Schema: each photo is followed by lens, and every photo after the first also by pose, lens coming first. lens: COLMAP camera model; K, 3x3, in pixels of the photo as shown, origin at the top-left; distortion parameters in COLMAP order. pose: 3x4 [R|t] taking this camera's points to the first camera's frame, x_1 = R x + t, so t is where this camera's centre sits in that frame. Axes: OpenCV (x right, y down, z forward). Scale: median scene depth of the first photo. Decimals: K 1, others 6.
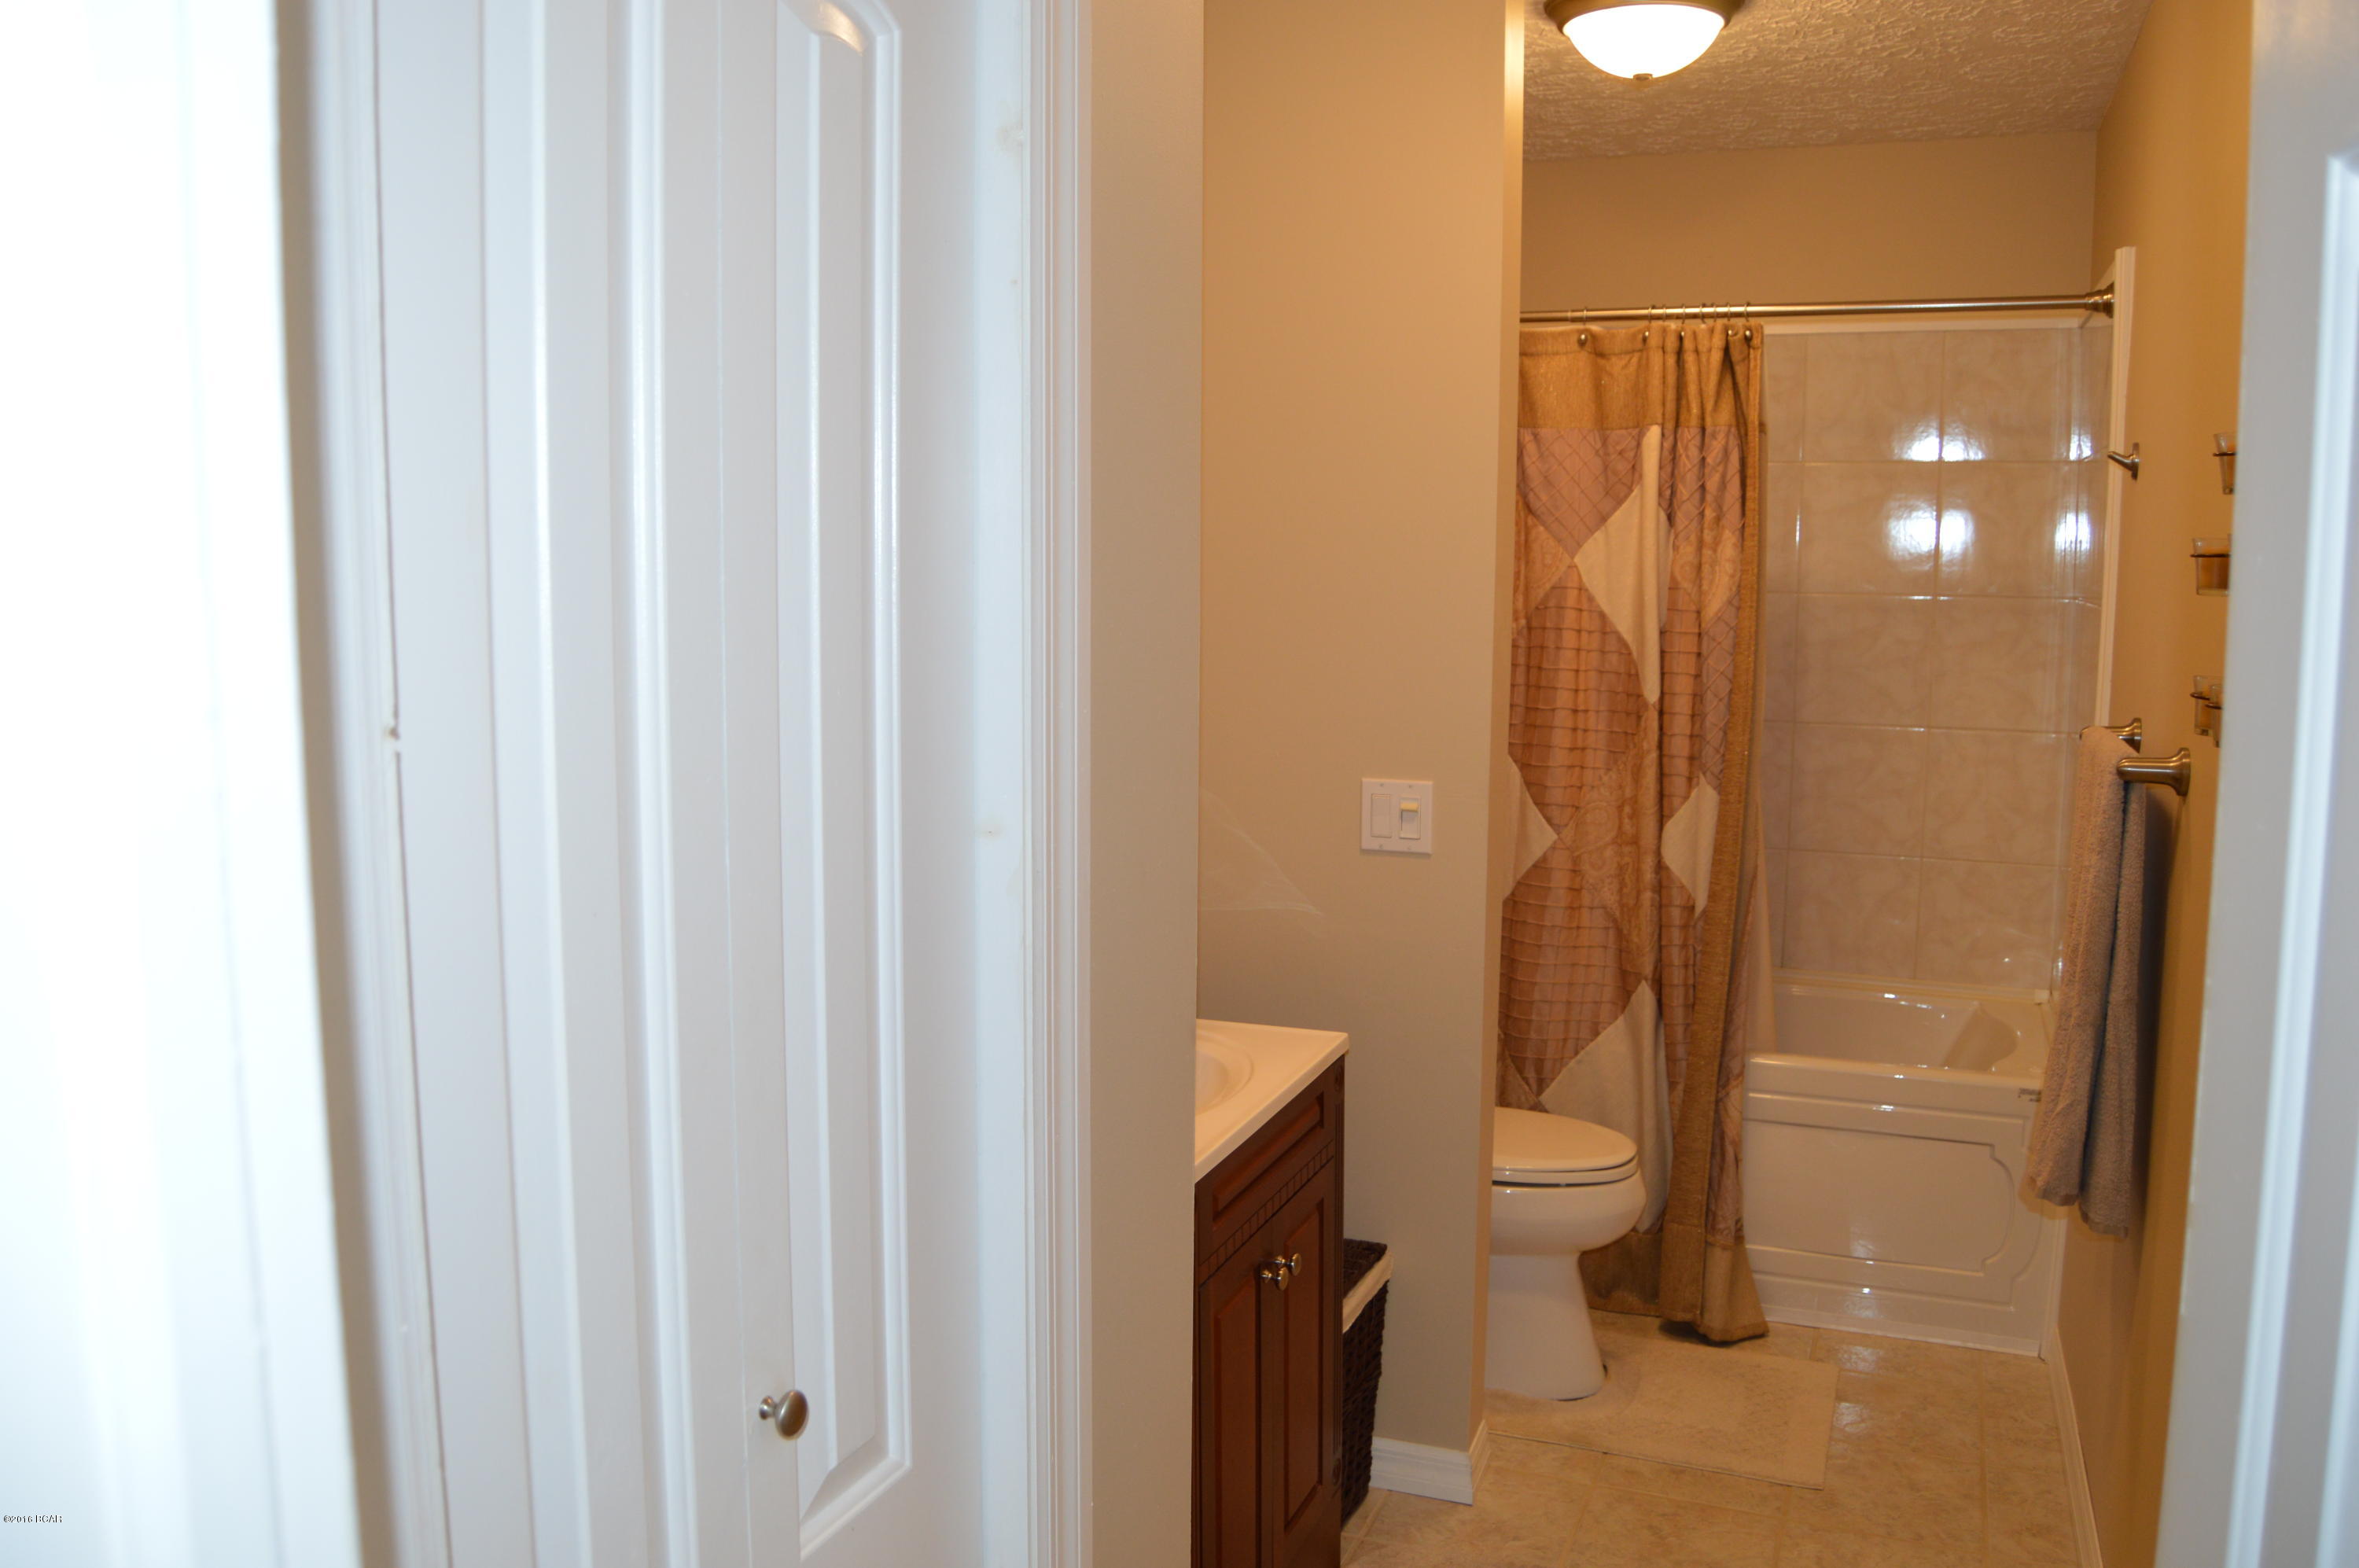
lens RADIAL K [[1859.7, 0, 1179.0], [0, 1859.7, 777.9], [0, 0, 1]] dist [-0.097999, 0.037327]
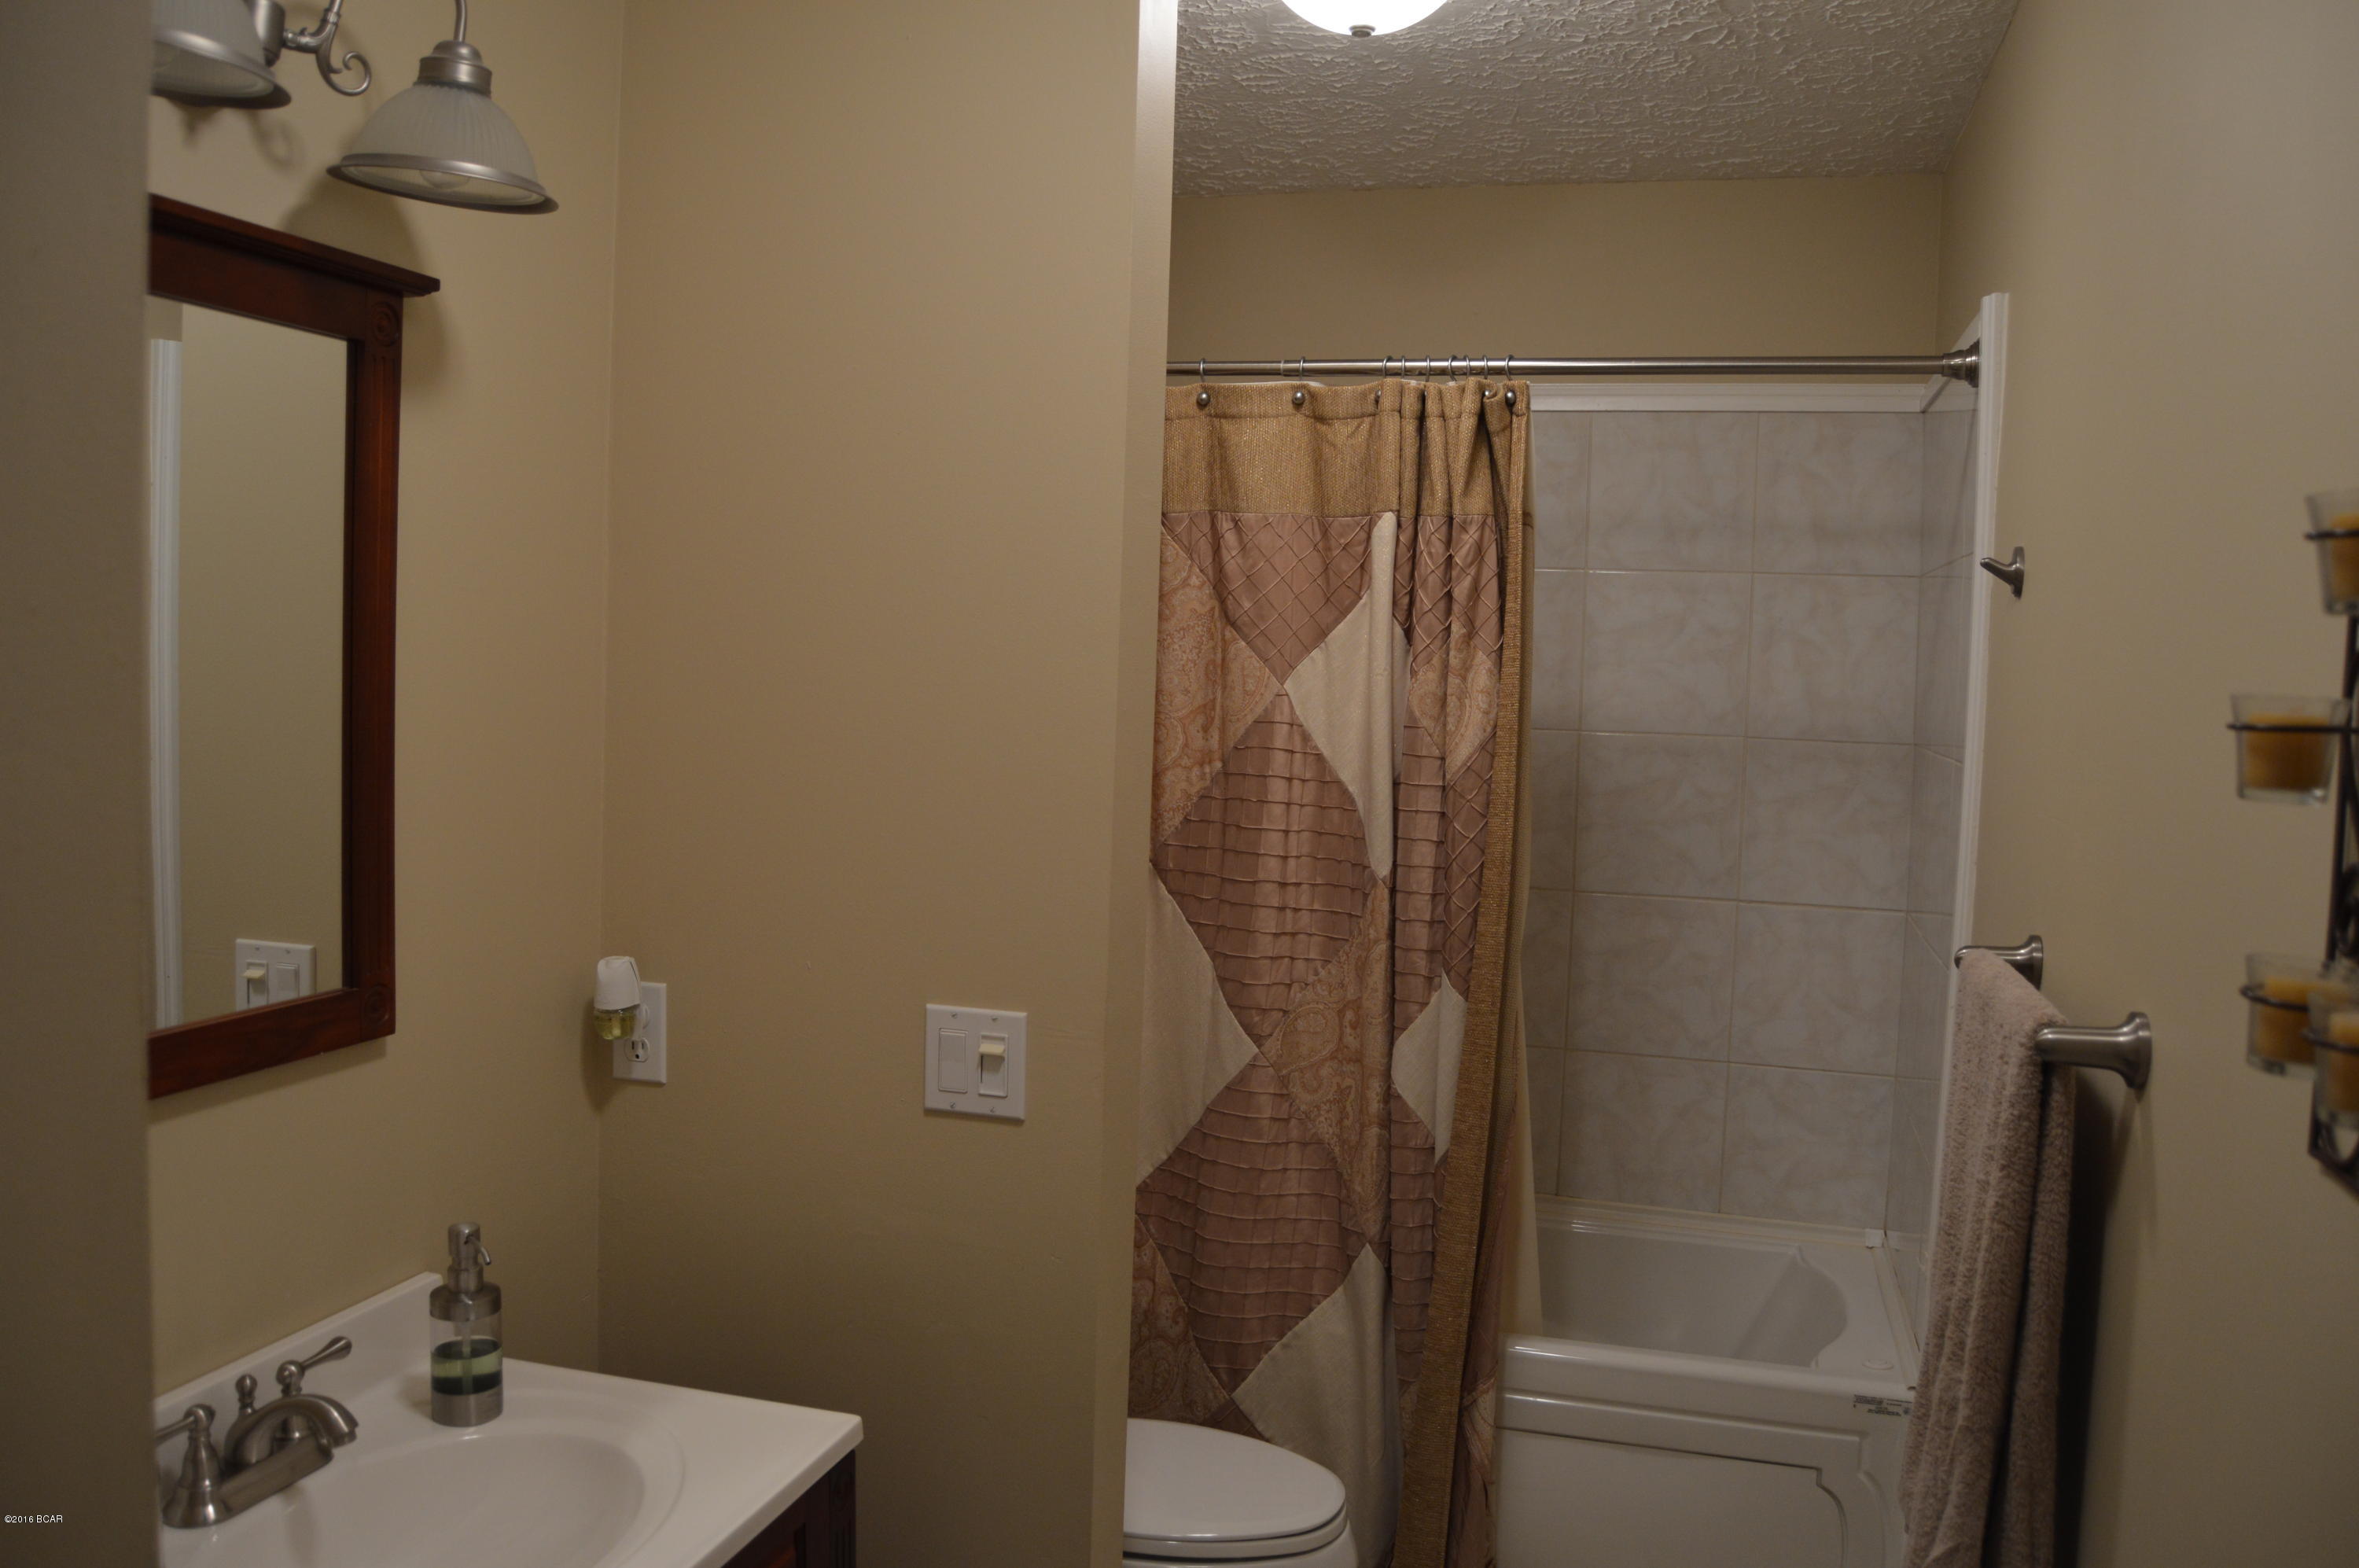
lens RADIAL K [[1859.7, 0, 1183.0], [0, 1859.7, 785.8], [0, 0, 1]] dist [-0.097999, 0.037327]
pose [[0.994837, 0.019679, 0.099556, 0.100353], [-0.014462, 0.998497, -0.052858, -0.037164], [-0.100447, 0.051145, 0.993627, 0.254837]]
